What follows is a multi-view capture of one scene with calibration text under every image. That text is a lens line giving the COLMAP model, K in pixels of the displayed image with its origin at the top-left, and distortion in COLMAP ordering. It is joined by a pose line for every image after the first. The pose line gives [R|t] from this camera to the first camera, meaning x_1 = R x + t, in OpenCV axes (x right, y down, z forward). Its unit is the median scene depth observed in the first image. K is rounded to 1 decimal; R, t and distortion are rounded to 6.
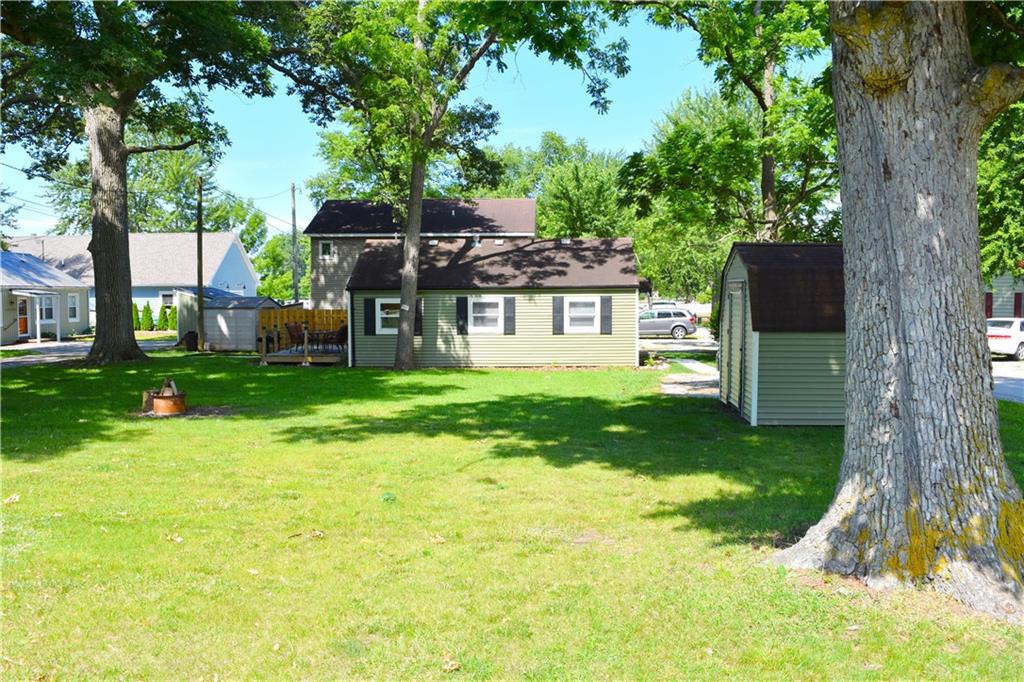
lens RADIAL K [[809.4, 0, 512.0], [0, 809.4, 341.0], [0, 0, 1]] dist [-0.097308, 0.001033]
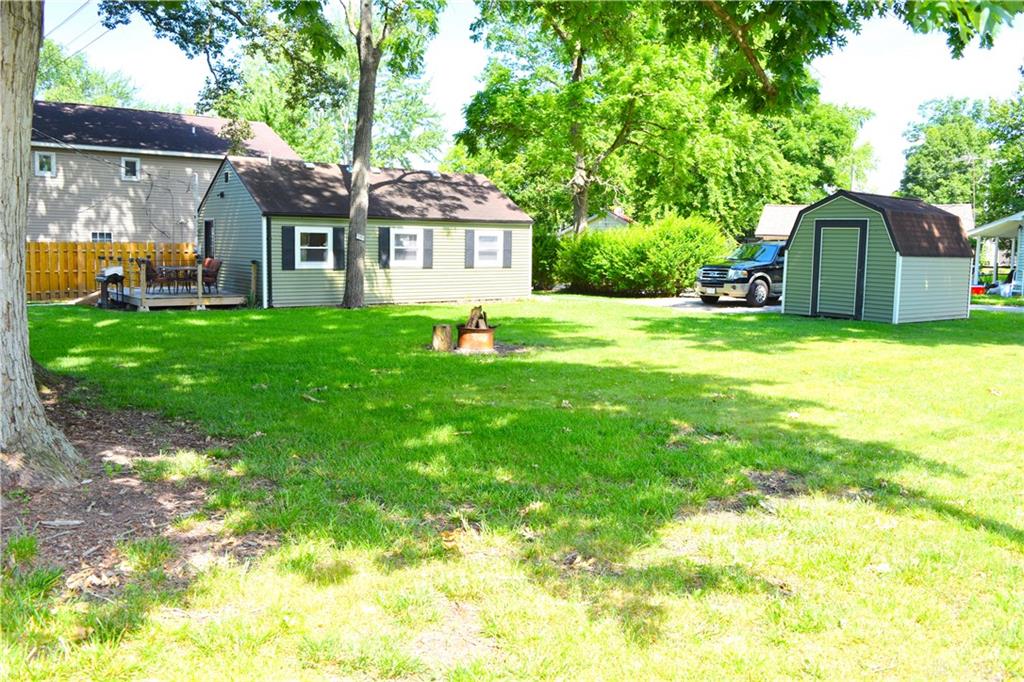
lens RADIAL K [[842.3, 0, 512.0], [0, 842.3, 341.0], [0, 0, 1]] dist [-0.082478, -0.002054]
pose [[0.761085, -0.056535, 0.646184, -0.572994], [0.024796, 0.998002, 0.058111, 0.022114], [-0.648179, -0.028205, 0.760966, 0.178424]]
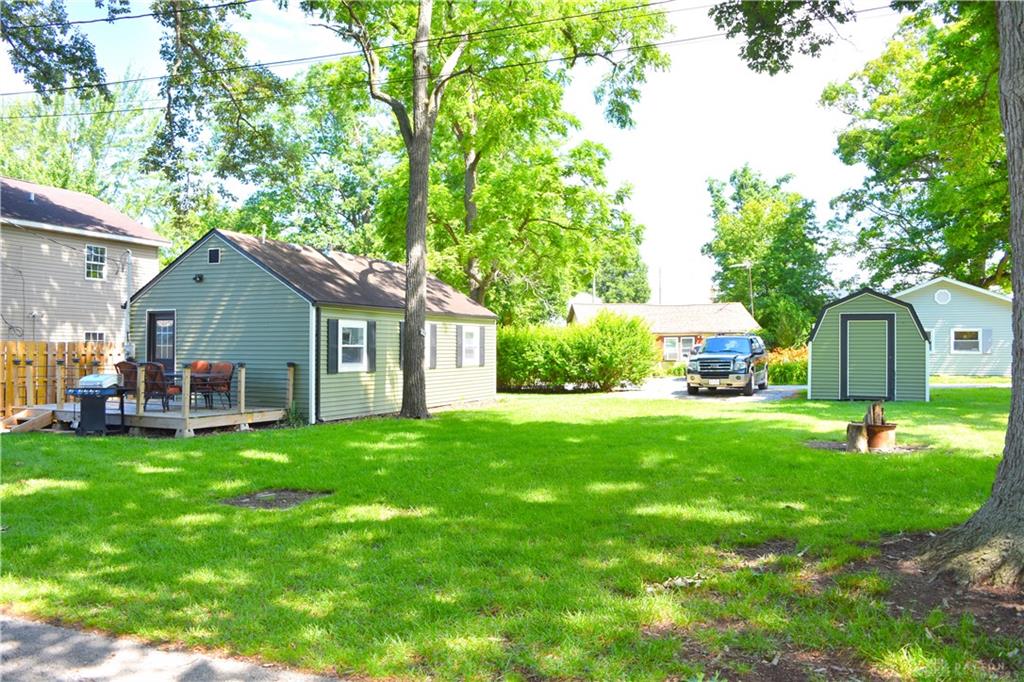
lens RADIAL K [[809.4, 0, 512.0], [0, 809.4, 341.0], [0, 0, 1]] dist [-0.097308, 0.001033]
pose [[0.356159, 0.014181, 0.934318, -0.755592], [0.060510, 0.997436, -0.038205, 0.000169], [-0.932464, 0.070143, 0.354388, 0.624710]]
